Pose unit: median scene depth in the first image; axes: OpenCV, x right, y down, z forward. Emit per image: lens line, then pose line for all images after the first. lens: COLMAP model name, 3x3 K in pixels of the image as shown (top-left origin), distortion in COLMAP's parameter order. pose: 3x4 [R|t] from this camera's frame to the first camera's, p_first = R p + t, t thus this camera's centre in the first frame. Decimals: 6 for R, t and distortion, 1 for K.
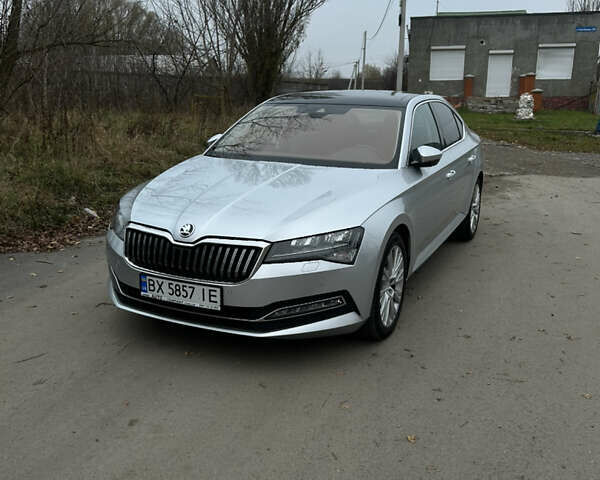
lens RADIAL K [[613.7, 0, 287.4], [0, 613.7, 251.2], [0, 0, 1]] dist [0.011401, -0.005554]
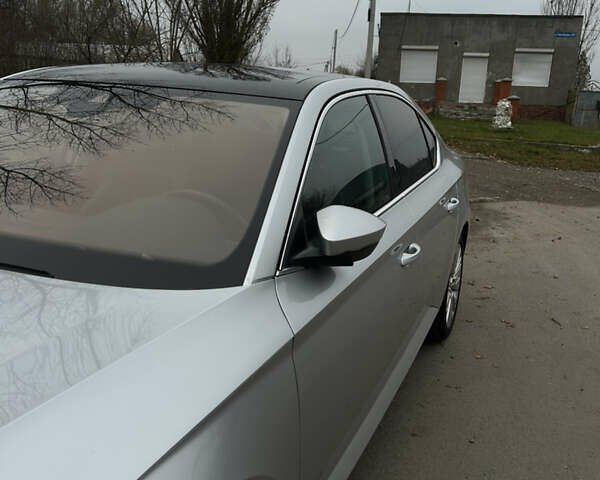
lens RADIAL K [[613.5, 0, 301.7], [0, 613.5, 248.7], [0, 0, 1]] dist [0.055598, -0.103035]
pose [[0.997119, 0.023866, 0.072002, 0.042306], [-0.023593, 0.999711, -0.004645, -0.034548], [-0.072093, 0.002932, 0.997394, 0.152489]]
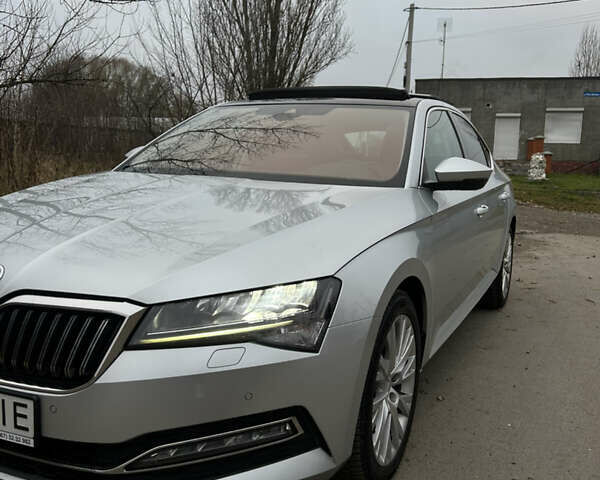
lens RADIAL K [[613.5, 0, 301.7], [0, 613.5, 248.7], [0, 0, 1]] dist [0.055598, -0.103035]
pose [[0.999745, 0.017506, 0.014258, 0.015749], [-0.015855, 0.993954, -0.108642, -0.001366], [-0.016074, 0.108388, 0.993979, 0.090373]]
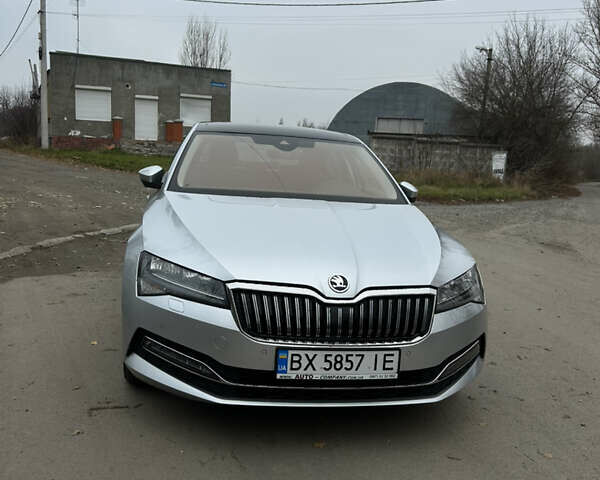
lens RADIAL K [[613.5, 0, 301.7], [0, 613.5, 248.7], [0, 0, 1]] dist [0.055598, -0.103035]
pose [[0.802540, -0.054575, 0.594097, -0.122056], [0.097492, 0.994418, -0.040347, -0.009389], [-0.588579, 0.090300, 0.803381, 0.073043]]
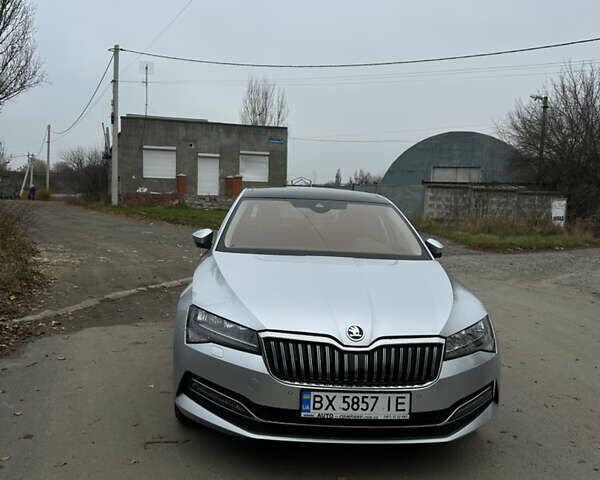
lens RADIAL K [[612.3, 0, 293.6], [0, 612.3, 238.0], [0, 0, 1]] dist [0.092285, -0.224224]
pose [[0.862420, -0.009132, 0.506111, -0.128104], [0.096718, 0.984390, -0.147045, -0.008755], [-0.496868, 0.175765, 0.849841, 0.047116]]
